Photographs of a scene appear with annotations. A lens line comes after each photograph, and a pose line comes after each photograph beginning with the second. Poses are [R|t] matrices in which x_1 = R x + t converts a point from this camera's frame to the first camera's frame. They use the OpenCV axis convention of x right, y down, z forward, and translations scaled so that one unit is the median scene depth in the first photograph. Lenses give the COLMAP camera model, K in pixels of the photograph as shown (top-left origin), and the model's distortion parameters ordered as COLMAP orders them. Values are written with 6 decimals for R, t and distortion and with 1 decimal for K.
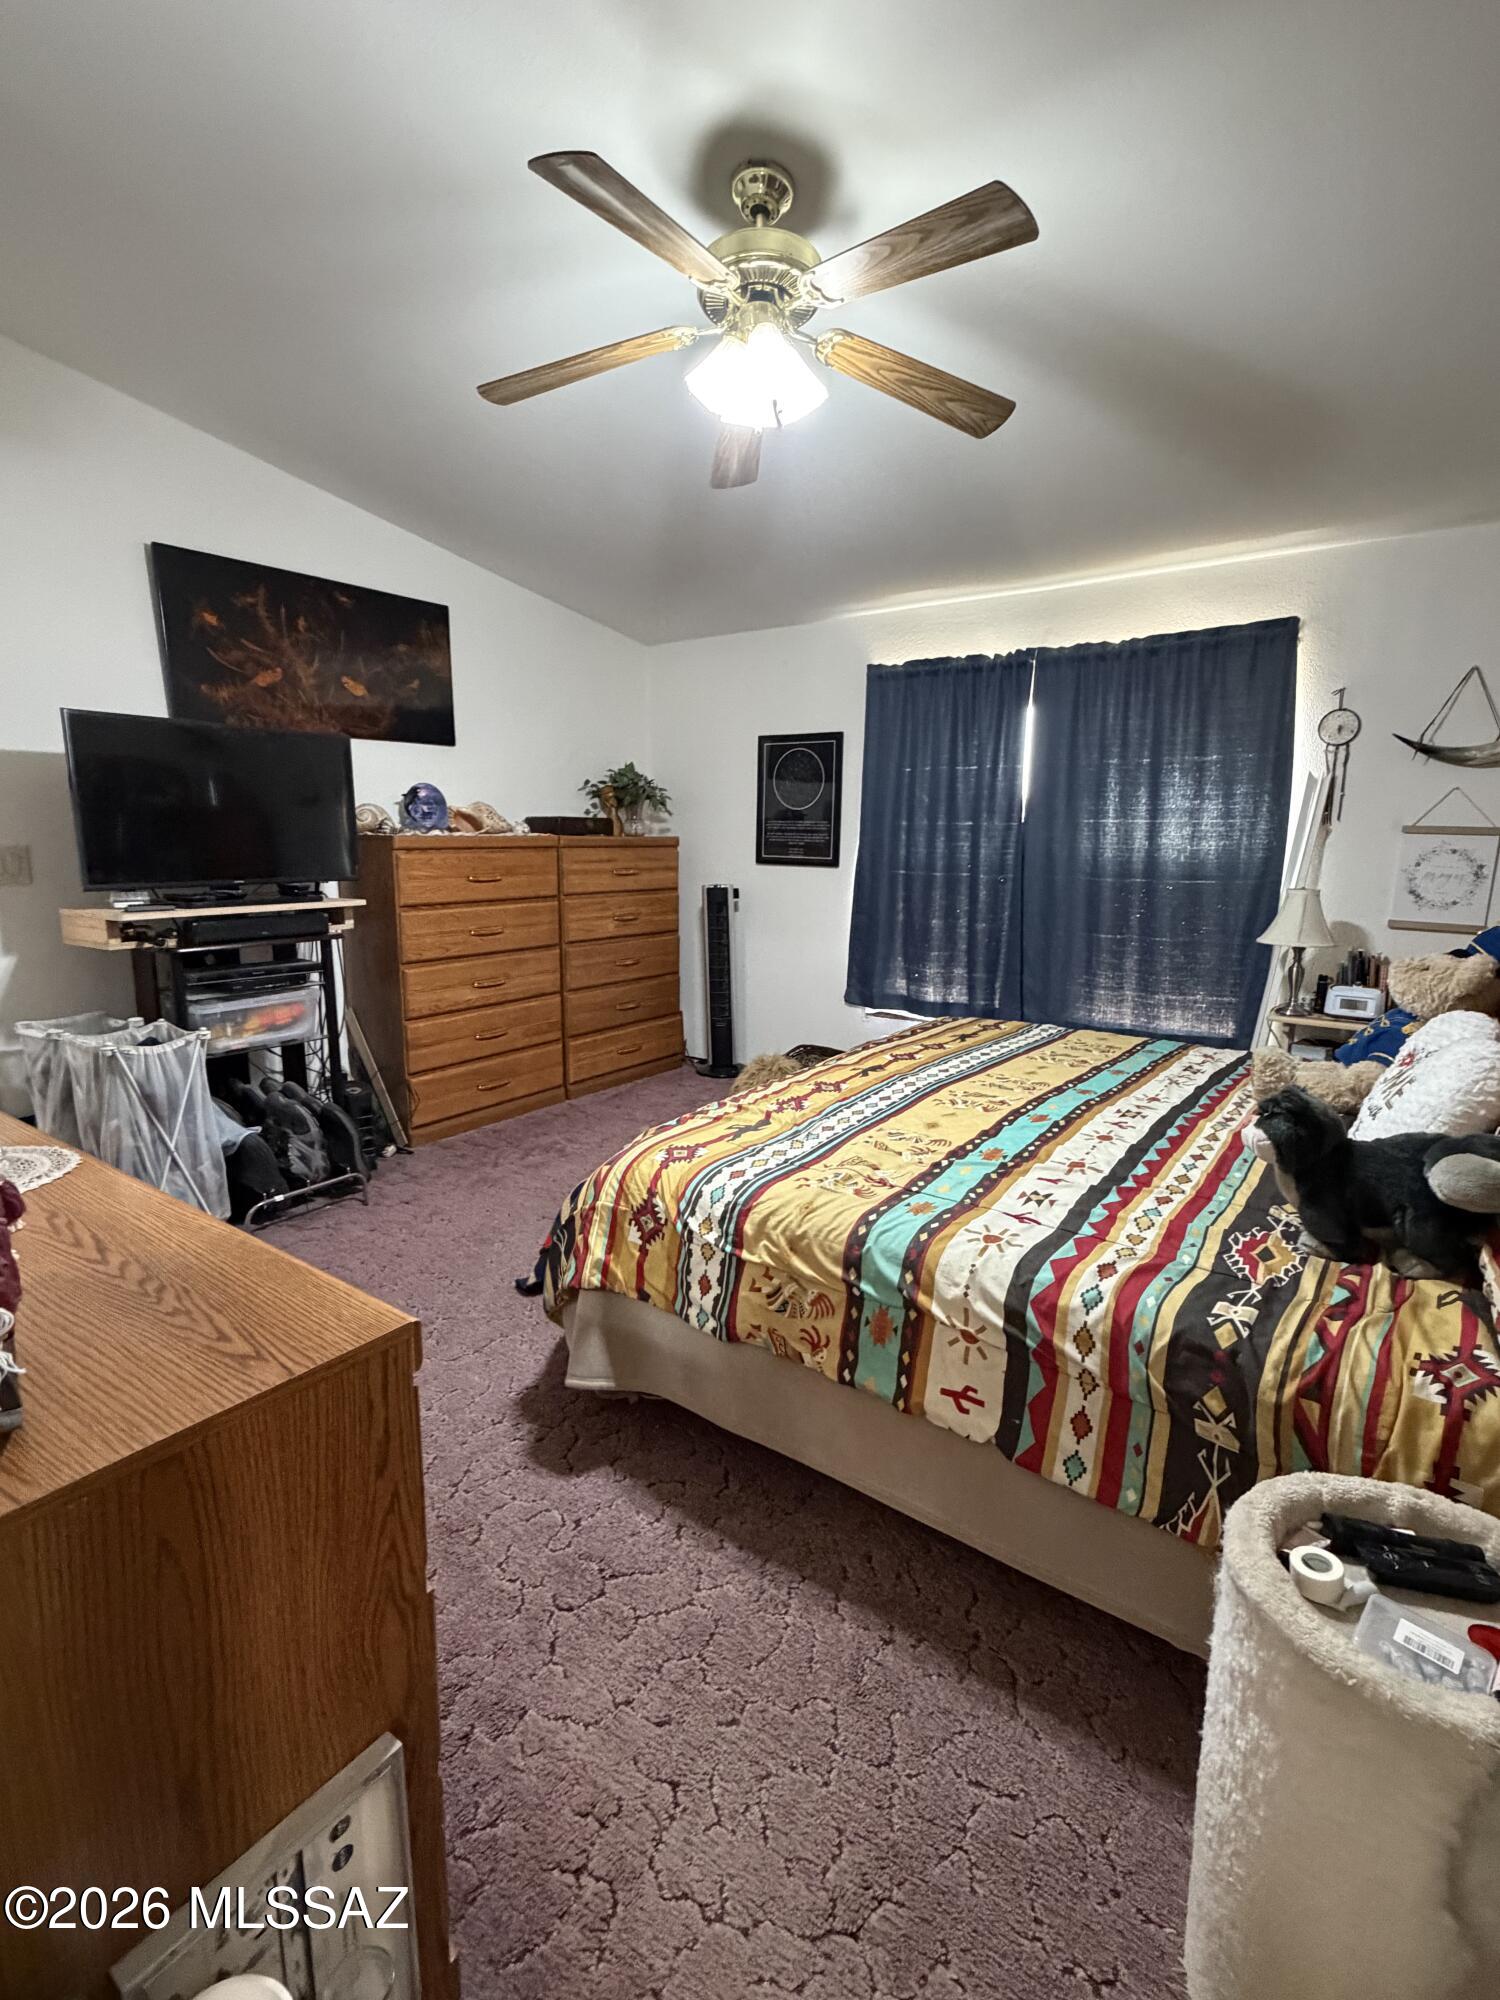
lens RADIAL K [[944.1, 0, 754.2], [0, 944.1, 988.0], [0, 0, 1]] dist [0.014172, -0.000151]
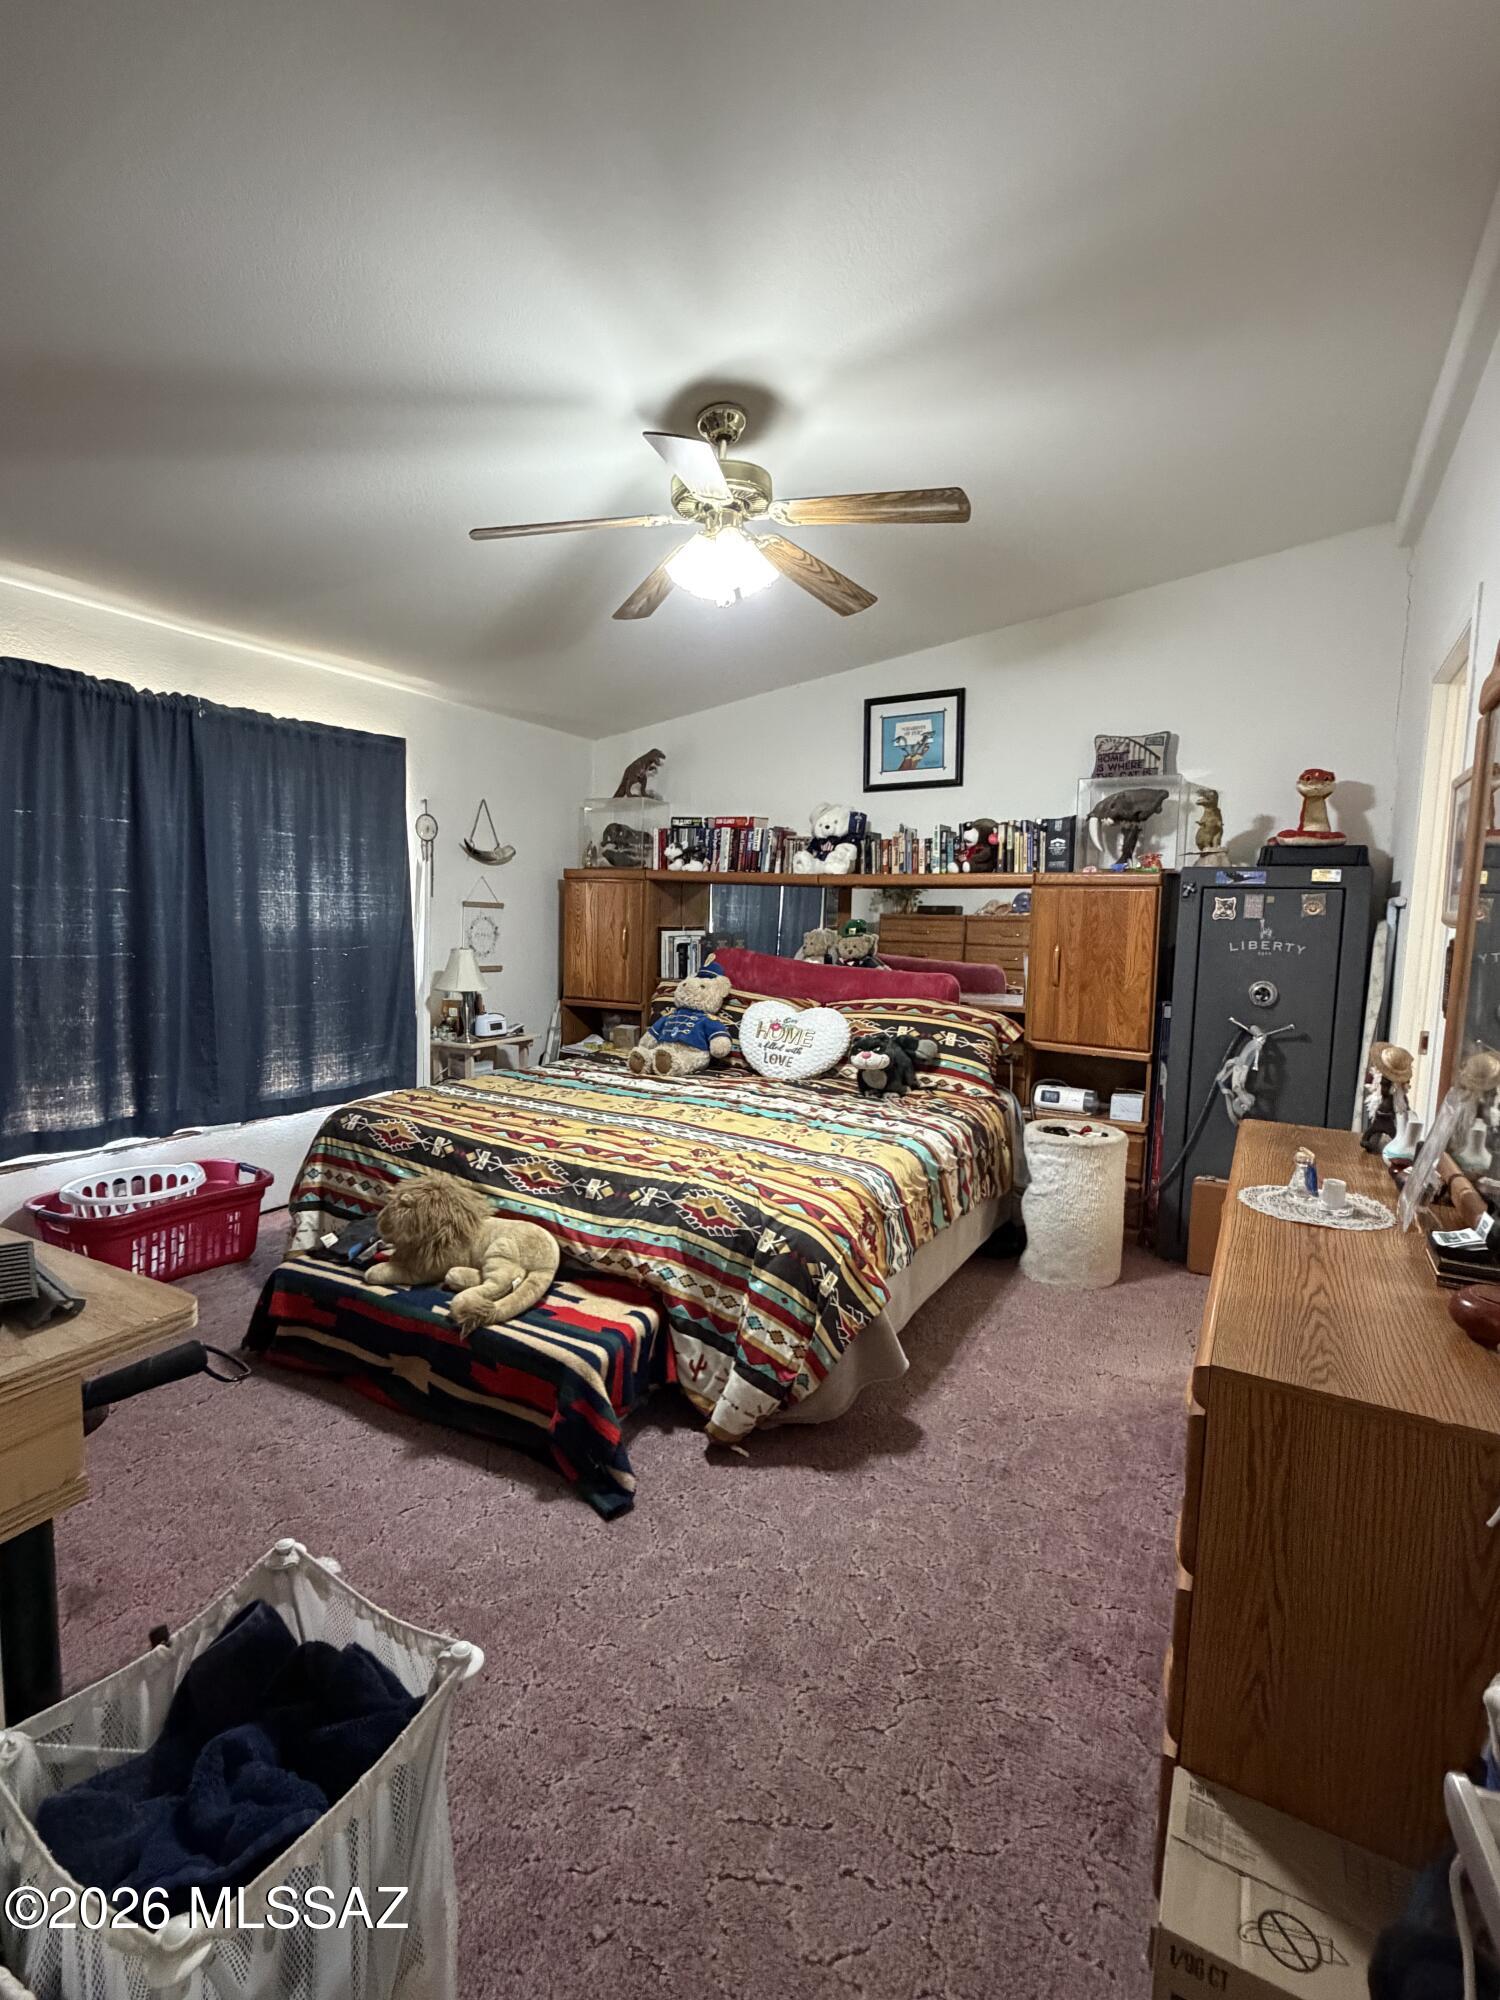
lens RADIAL K [[944.1, 0, 750.1], [0, 944.1, 1007.4], [0, 0, 1]] dist [0.014172, -0.000151]
pose [[-0.114006, -0.122940, 0.985844, -0.709752], [0.126470, 0.982445, 0.137142, -0.136023], [-0.985397, 0.140315, -0.096456, 0.644500]]
